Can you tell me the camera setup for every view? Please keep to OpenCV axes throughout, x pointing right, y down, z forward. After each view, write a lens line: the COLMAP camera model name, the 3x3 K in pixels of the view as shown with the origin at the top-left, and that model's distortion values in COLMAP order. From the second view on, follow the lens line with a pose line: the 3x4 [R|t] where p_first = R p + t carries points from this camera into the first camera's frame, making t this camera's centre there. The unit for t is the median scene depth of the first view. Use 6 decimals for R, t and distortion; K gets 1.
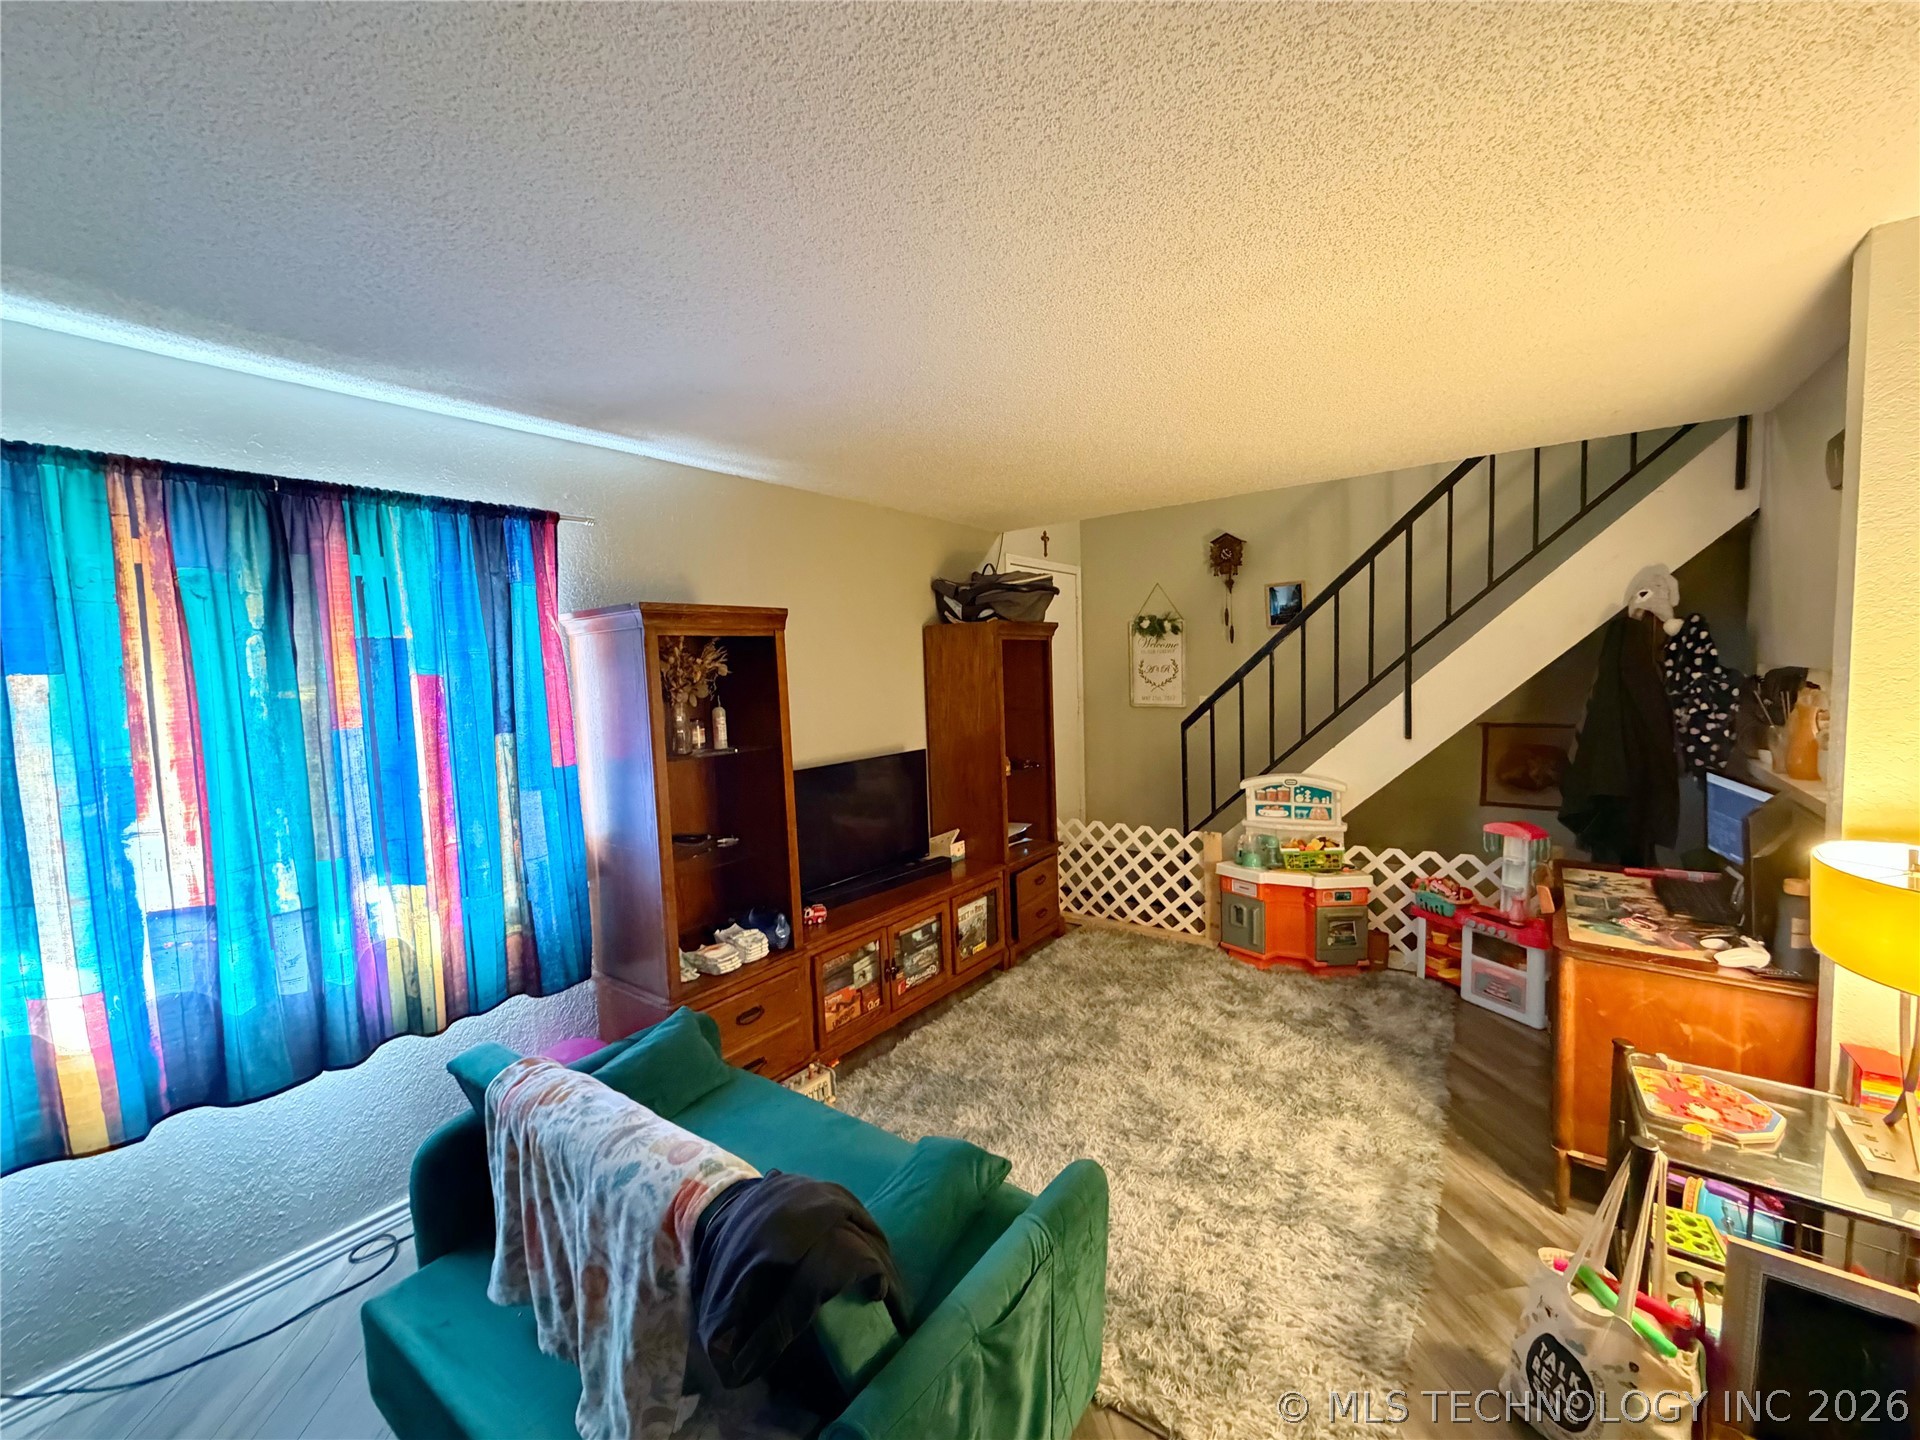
lens RADIAL K [[763.7, 0, 953.3], [0, 763.7, 720.5], [0, 0, 1]] dist [-0.003313, 0.000513]
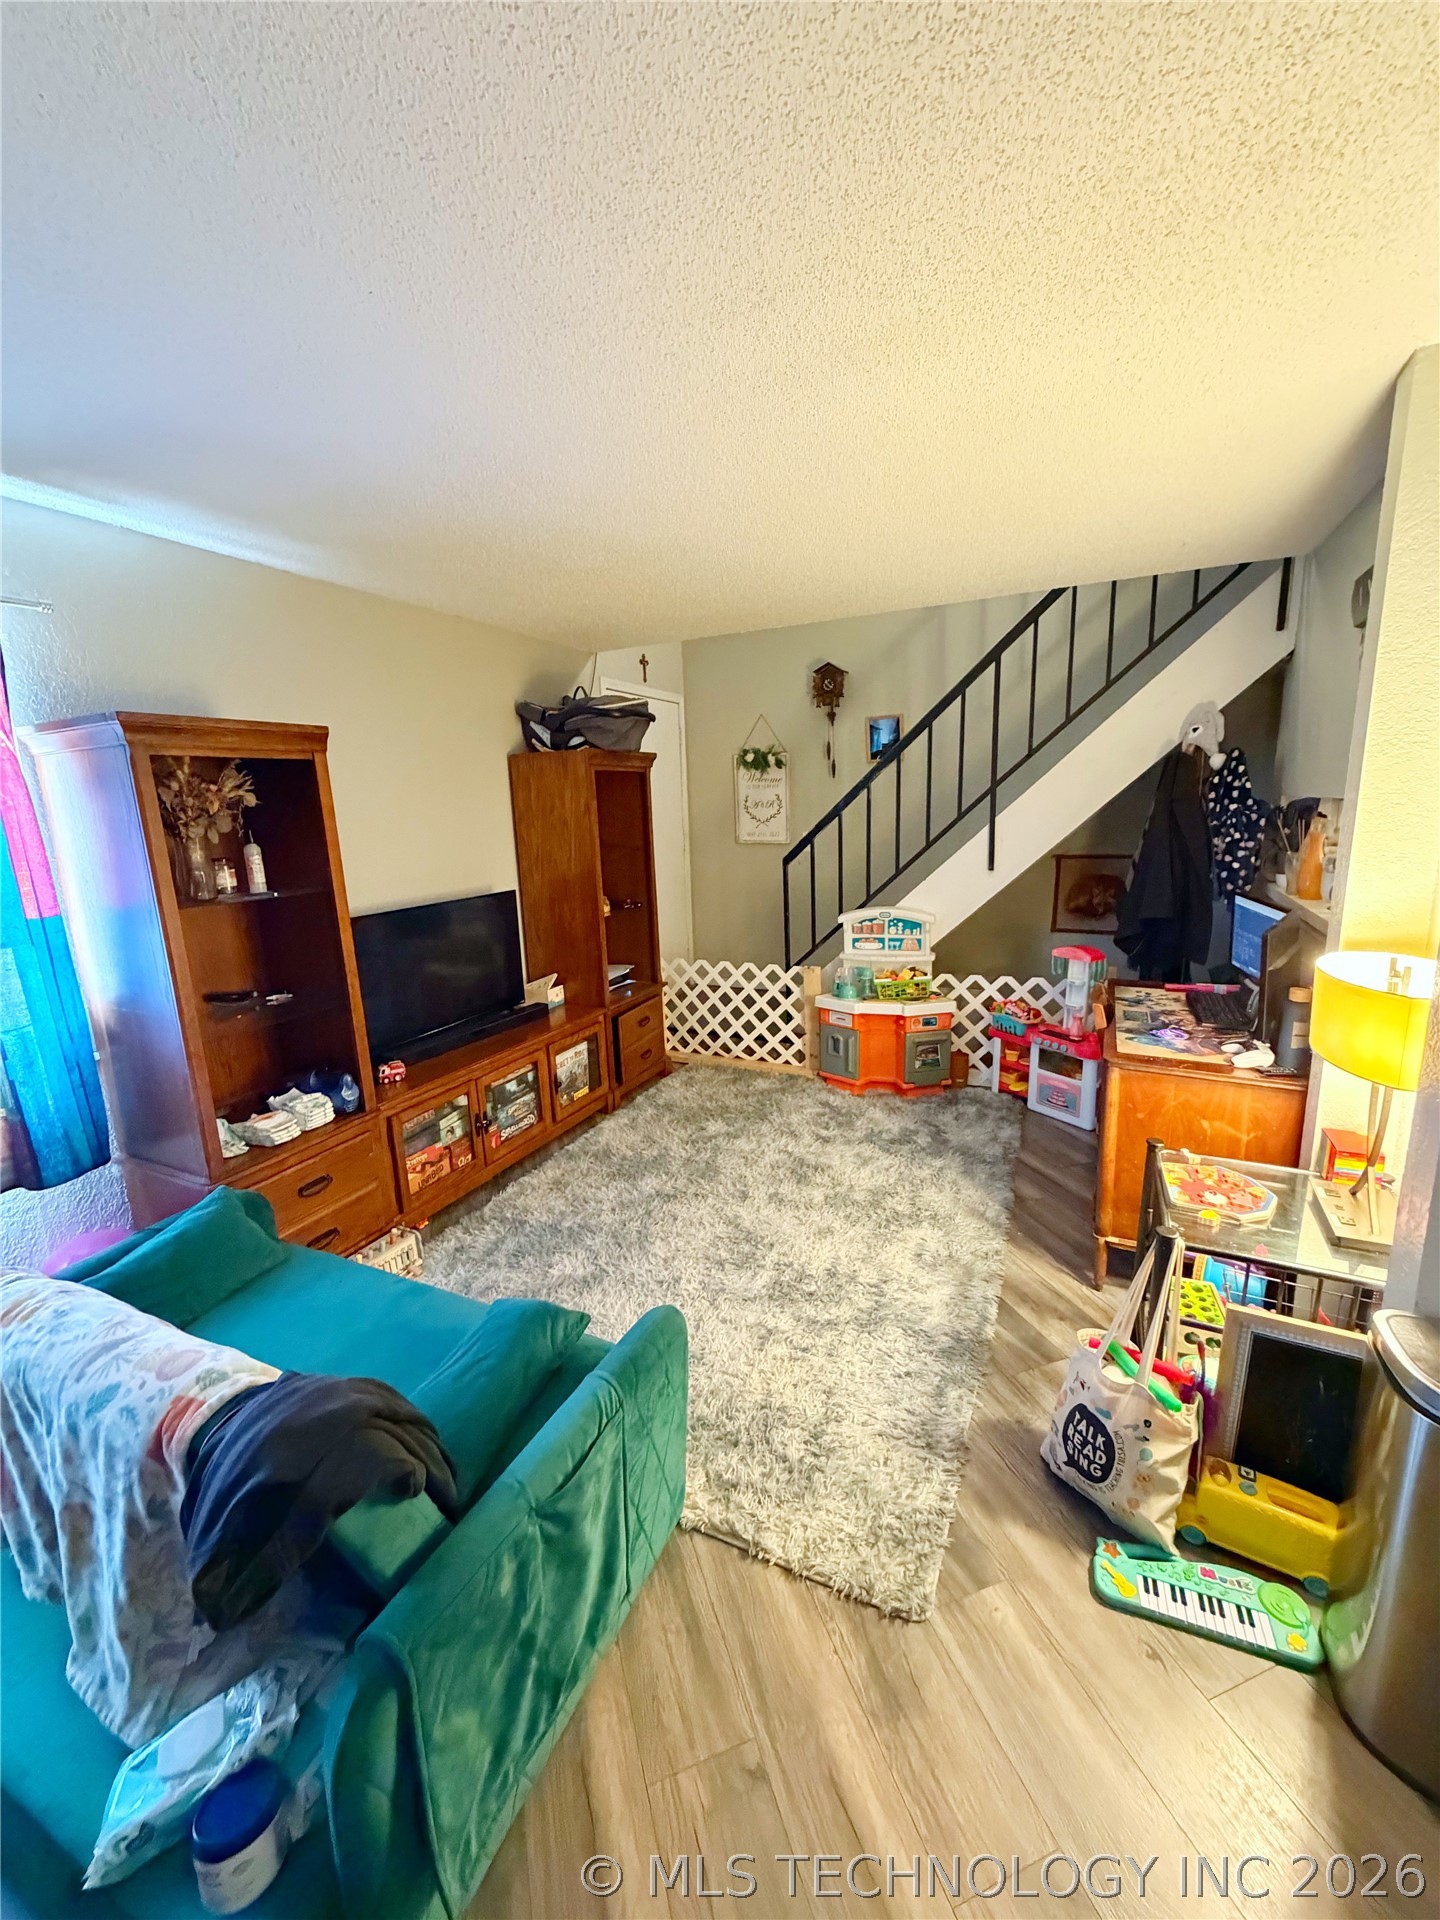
lens RADIAL K [[763.7, 0, 721.1], [0, 763.7, 956.2], [0, 0, 1]] dist [-0.003313, 0.000513]
pose [[0.981489, -0.036415, 0.188027, 0.046997], [0.013173, 0.992268, 0.123413, 0.009331], [-0.191067, -0.118651, 0.974379, 0.055093]]
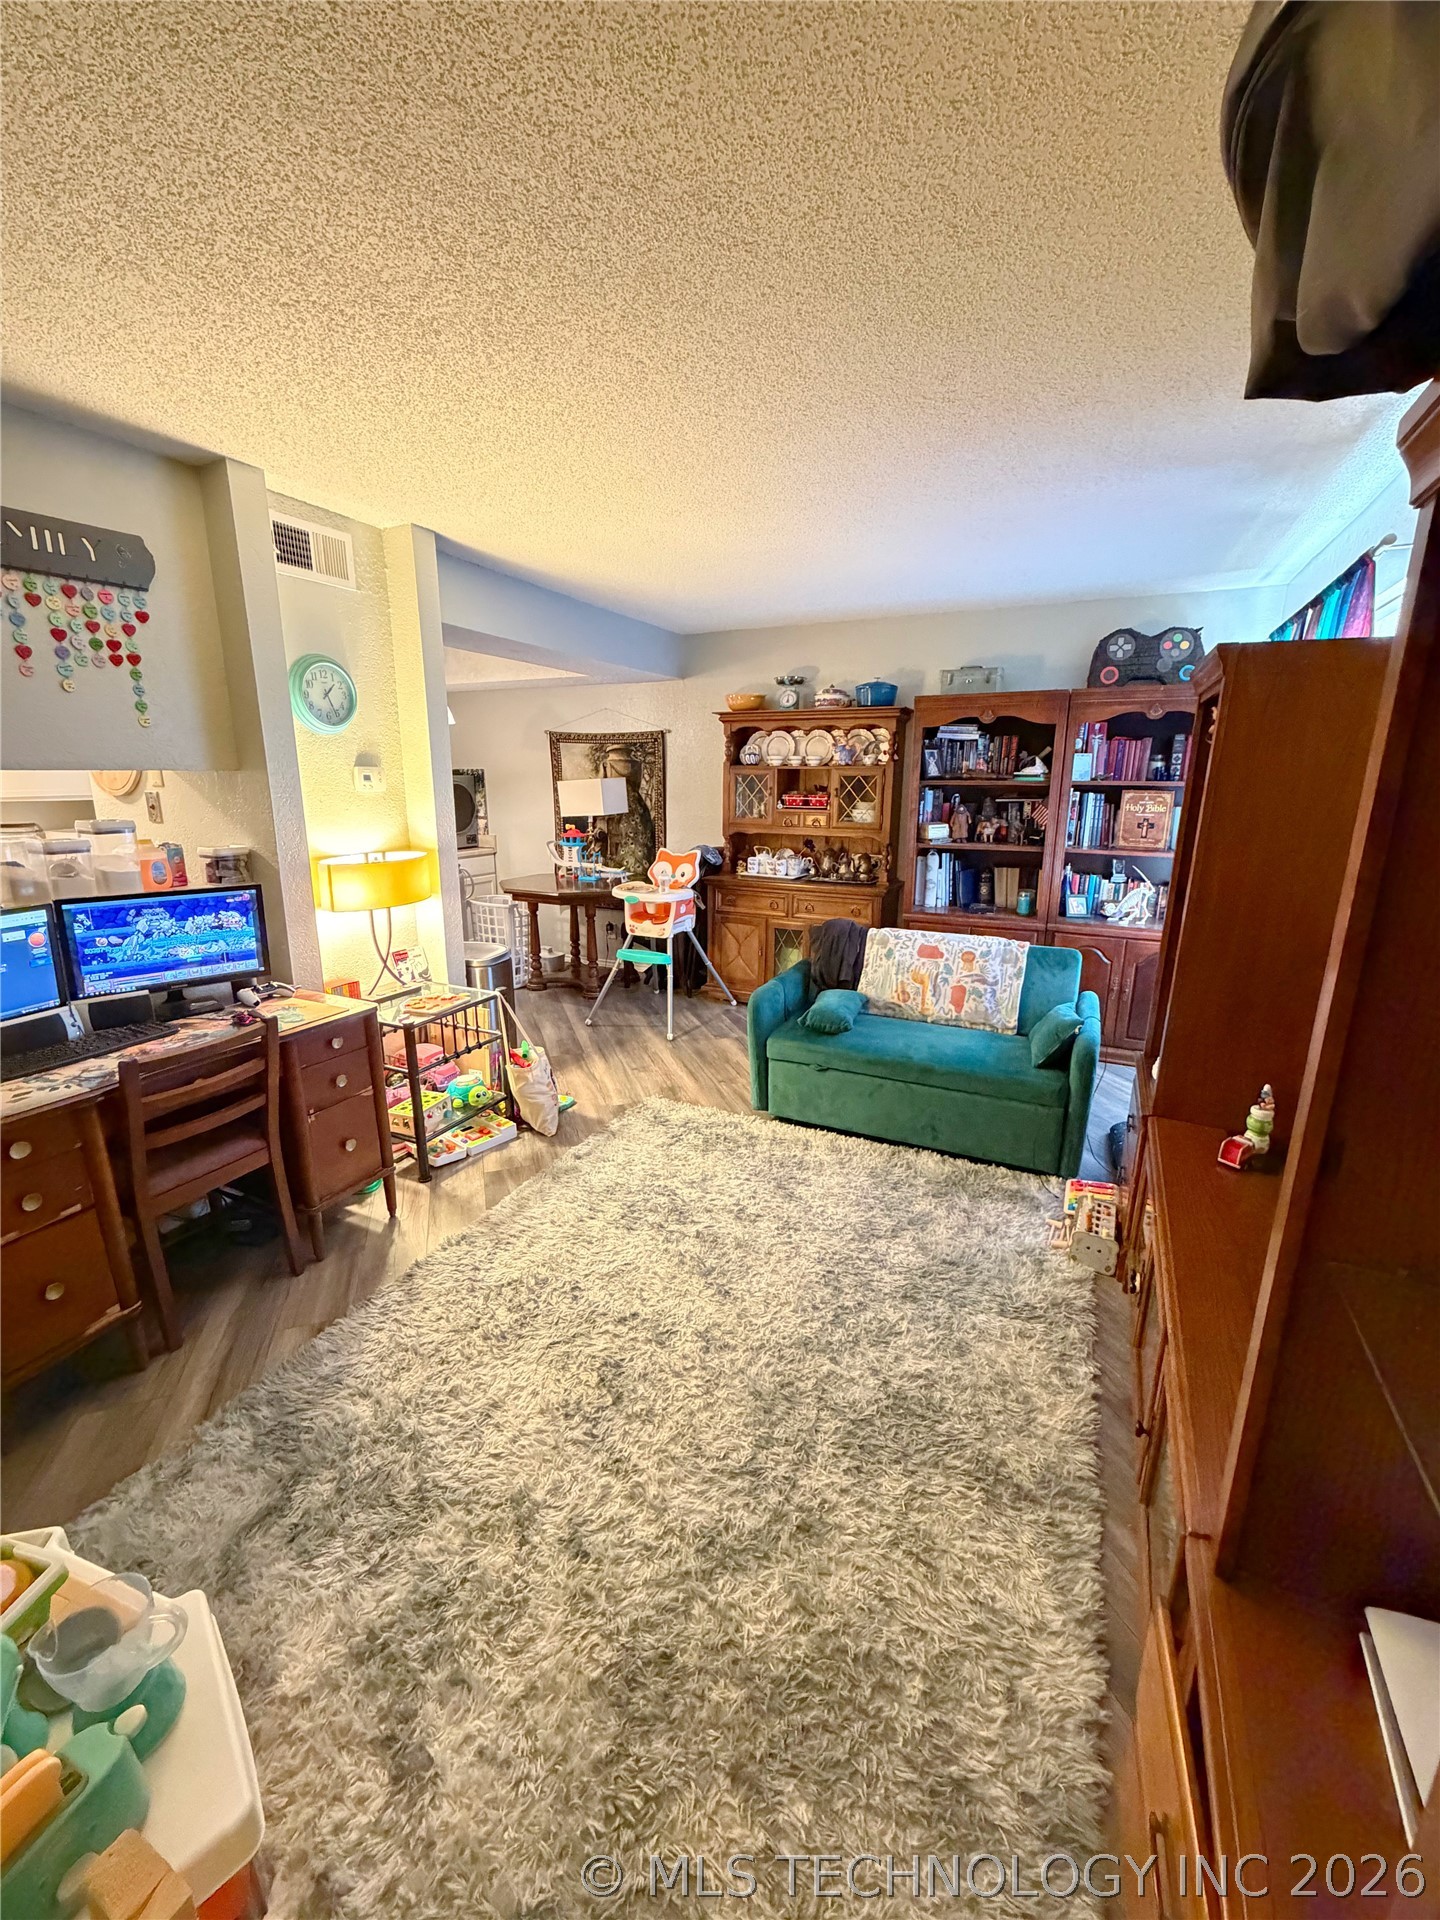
lens RADIAL K [[763.7, 0, 726.0], [0, 763.7, 960.4], [0, 0, 1]] dist [-0.003313, 0.000513]
pose [[-0.979356, 0.074406, -0.187949, 0.374097], [0.011123, 0.948217, 0.317427, -0.104144], [0.201835, 0.308784, -0.929471, 1.693860]]
